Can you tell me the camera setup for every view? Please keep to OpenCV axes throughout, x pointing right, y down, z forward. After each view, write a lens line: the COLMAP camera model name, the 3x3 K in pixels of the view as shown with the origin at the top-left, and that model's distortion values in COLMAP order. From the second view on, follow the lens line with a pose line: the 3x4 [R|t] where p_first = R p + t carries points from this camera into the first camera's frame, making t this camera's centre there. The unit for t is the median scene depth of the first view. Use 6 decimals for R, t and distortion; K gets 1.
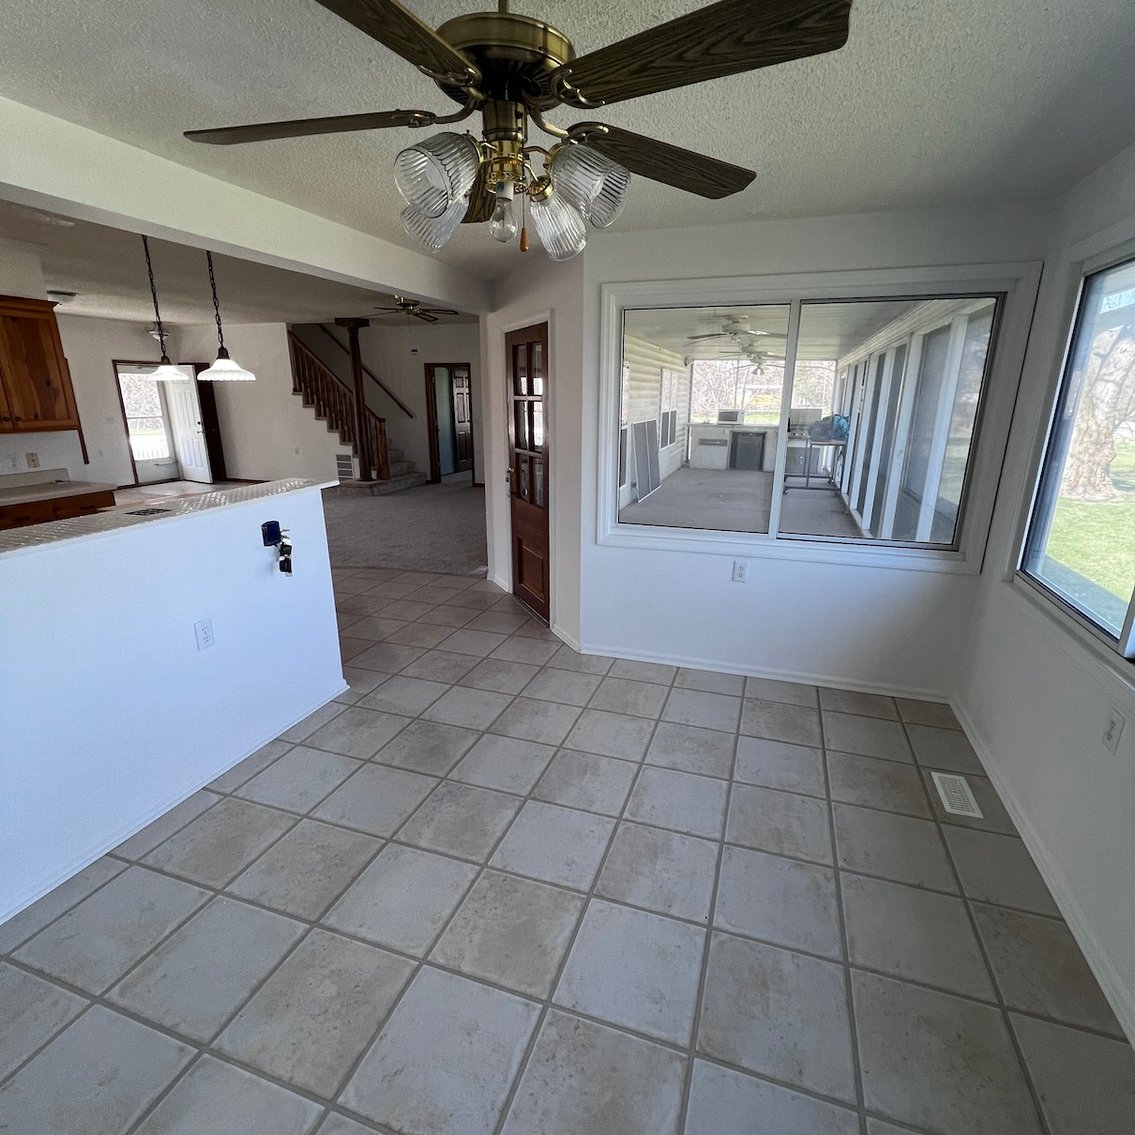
lens RADIAL K [[604.1, 0, 570.5], [0, 604.1, 566.4], [0, 0, 1]] dist [-0.000851, 0.000005]
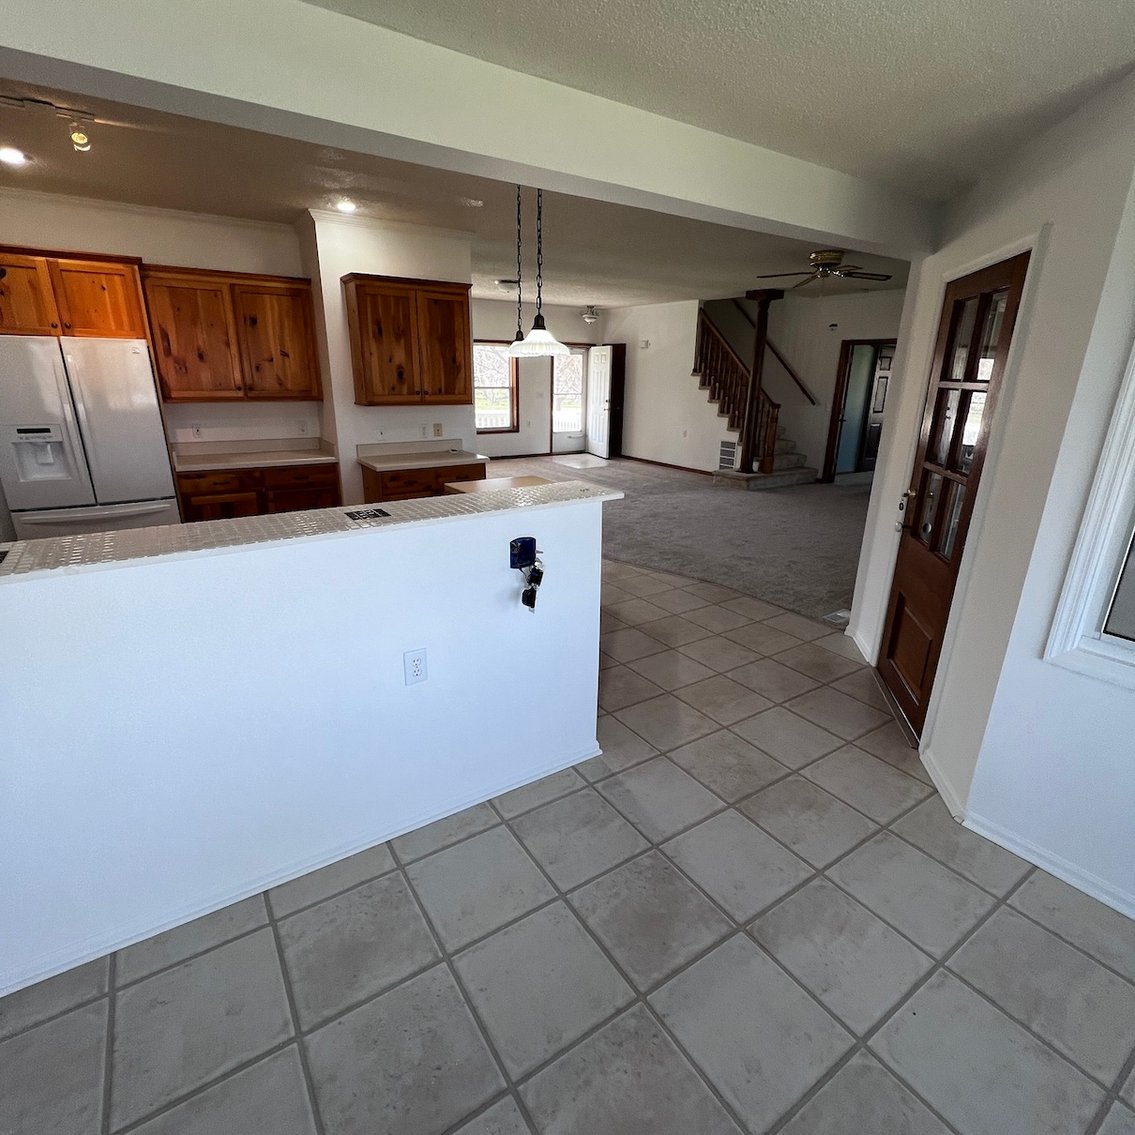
lens RADIAL K [[604.1, 0, 570.5], [0, 604.1, 566.4], [0, 0, 1]] dist [-0.000851, 0.000005]
pose [[0.795659, 0.195847, -0.573212, 0.000757], [-0.180488, 0.979959, 0.084289, -0.052889], [0.578232, 0.036393, 0.815061, 0.187424]]
